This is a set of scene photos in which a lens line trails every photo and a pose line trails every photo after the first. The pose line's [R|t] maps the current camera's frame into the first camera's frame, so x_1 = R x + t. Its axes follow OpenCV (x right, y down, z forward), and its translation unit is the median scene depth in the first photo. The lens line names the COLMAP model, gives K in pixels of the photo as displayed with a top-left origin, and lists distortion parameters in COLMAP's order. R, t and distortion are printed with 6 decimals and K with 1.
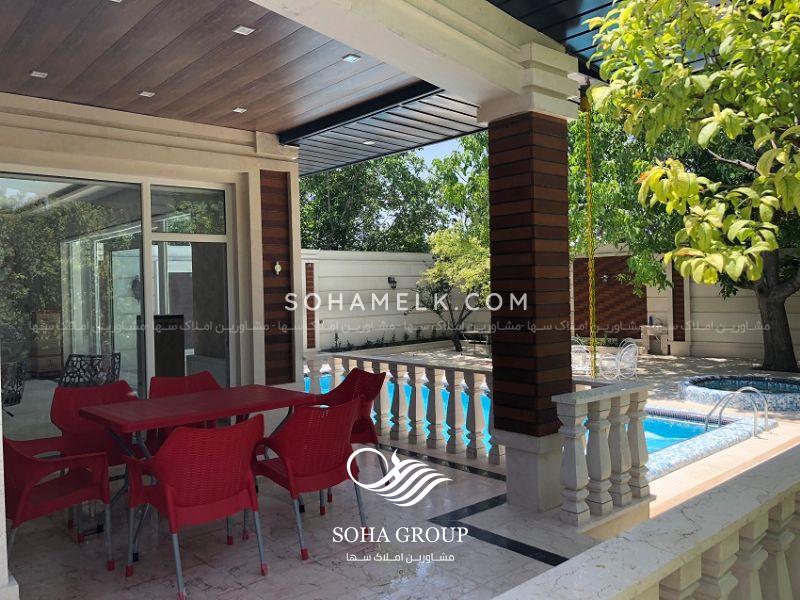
lens RADIAL K [[649.5, 0, 400.3], [0, 649.5, 298.1], [0, 0, 1]] dist [0.064222, 0.005862]
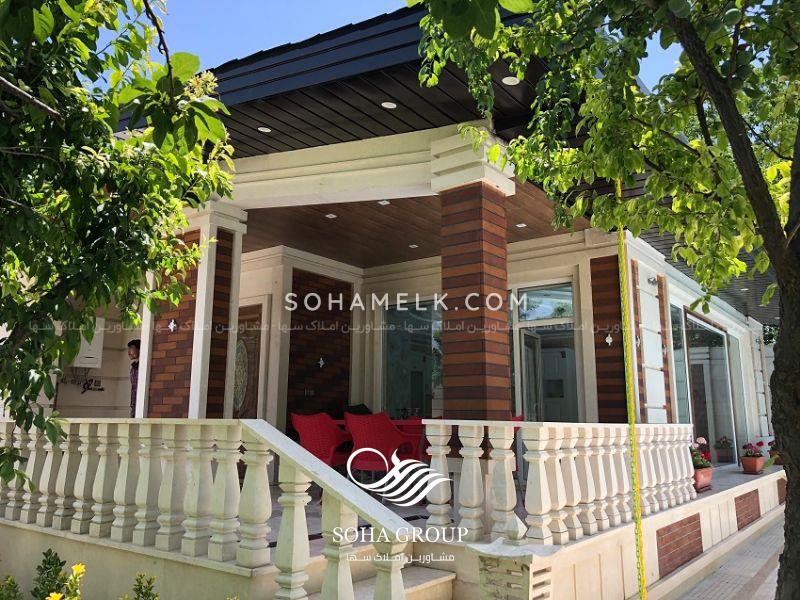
lens RADIAL K [[649.5, 0, 400.2], [0, 649.5, 299.9], [0, 0, 1]] dist [0.064222, 0.005862]
pose [[0.196948, -0.146703, -0.969376, 0.862610], [-0.031271, 0.987298, -0.155769, 0.073925], [0.979915, 0.060992, 0.189858, 0.438231]]
